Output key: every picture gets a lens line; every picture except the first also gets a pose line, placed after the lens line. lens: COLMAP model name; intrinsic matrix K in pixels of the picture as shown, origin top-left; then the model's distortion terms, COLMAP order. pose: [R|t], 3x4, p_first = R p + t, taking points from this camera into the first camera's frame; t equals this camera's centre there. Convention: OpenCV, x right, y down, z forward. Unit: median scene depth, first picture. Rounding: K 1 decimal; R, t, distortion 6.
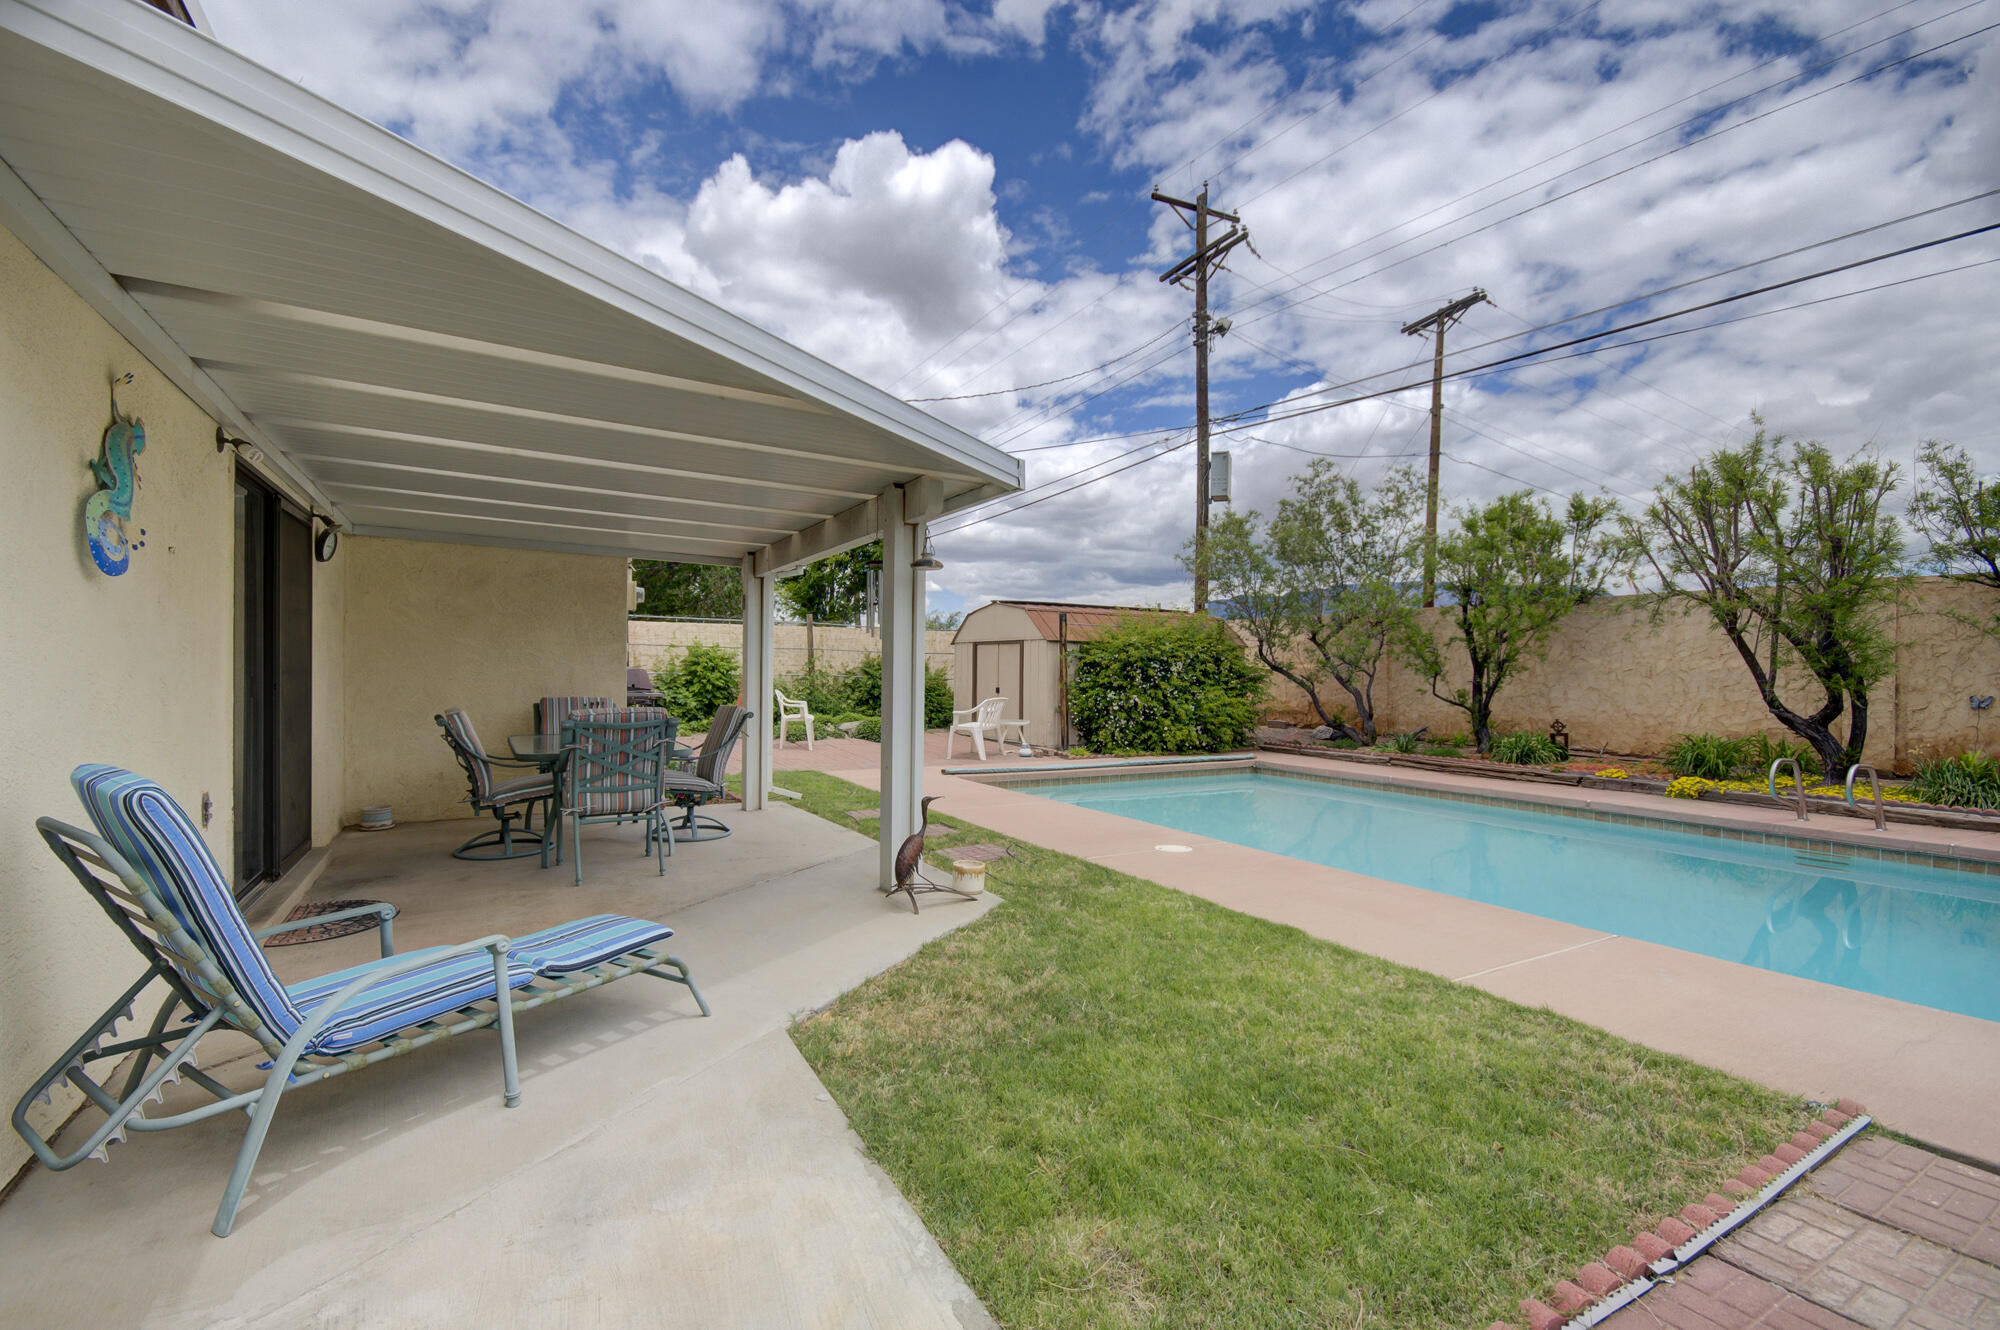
lens RADIAL K [[899.6, 0, 979.9], [0, 899.6, 689.0], [0, 0, 1]] dist [0.002128, 0.000051]
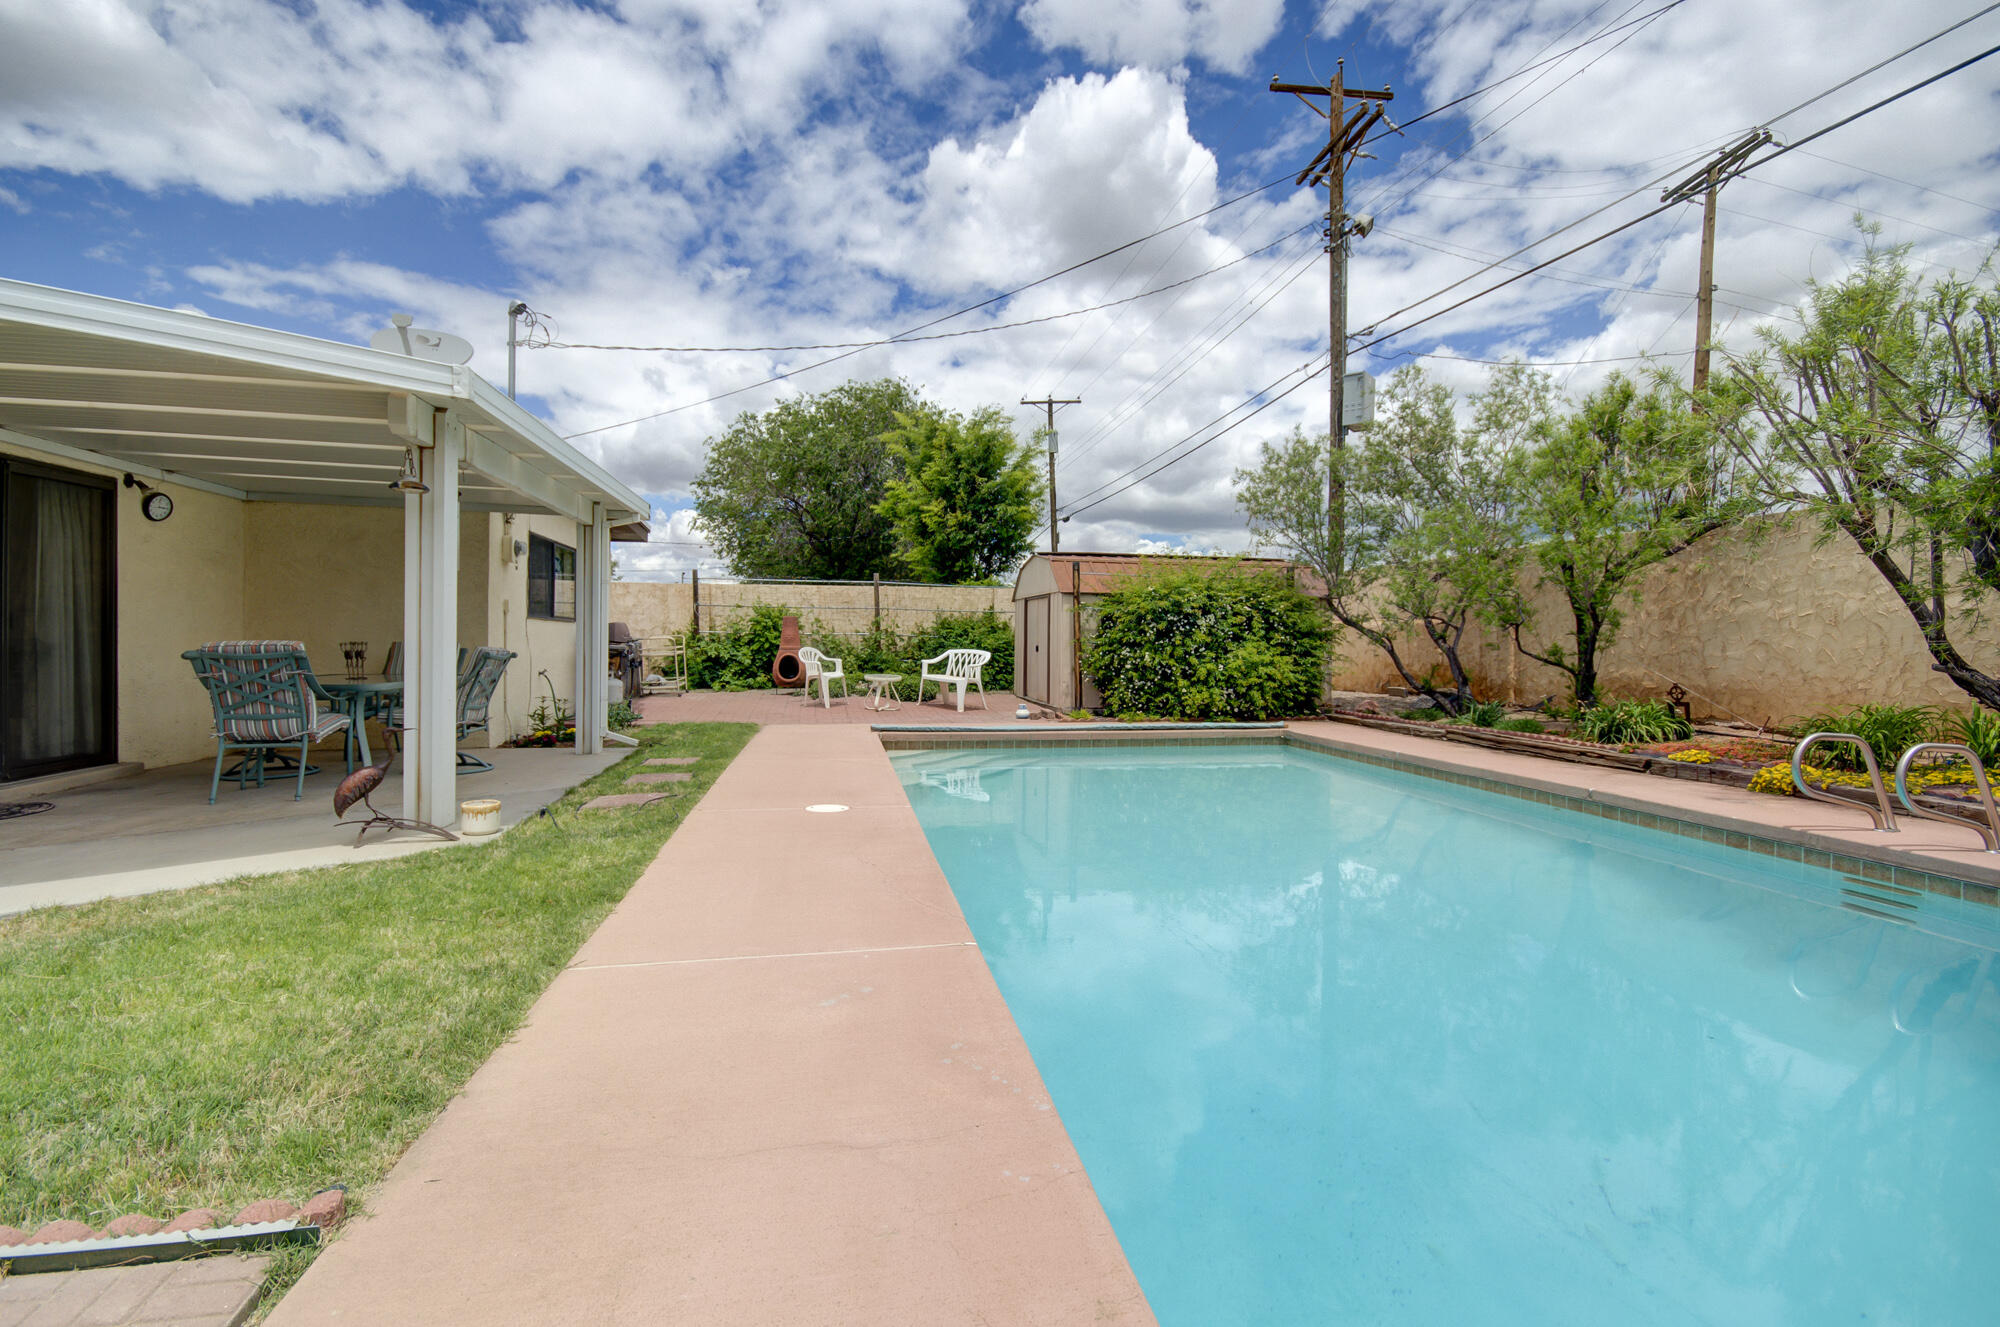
lens RADIAL K [[906.5, 0, 1000.0], [0, 906.5, 663.5], [0, 0, 1]] dist [-0.004838, -0.000522]
pose [[0.945146, 0.005575, -0.326600, 0.322227], [-0.005351, 0.999984, 0.001584, 0.017166], [0.326604, 0.000250, 0.945161, 0.113503]]
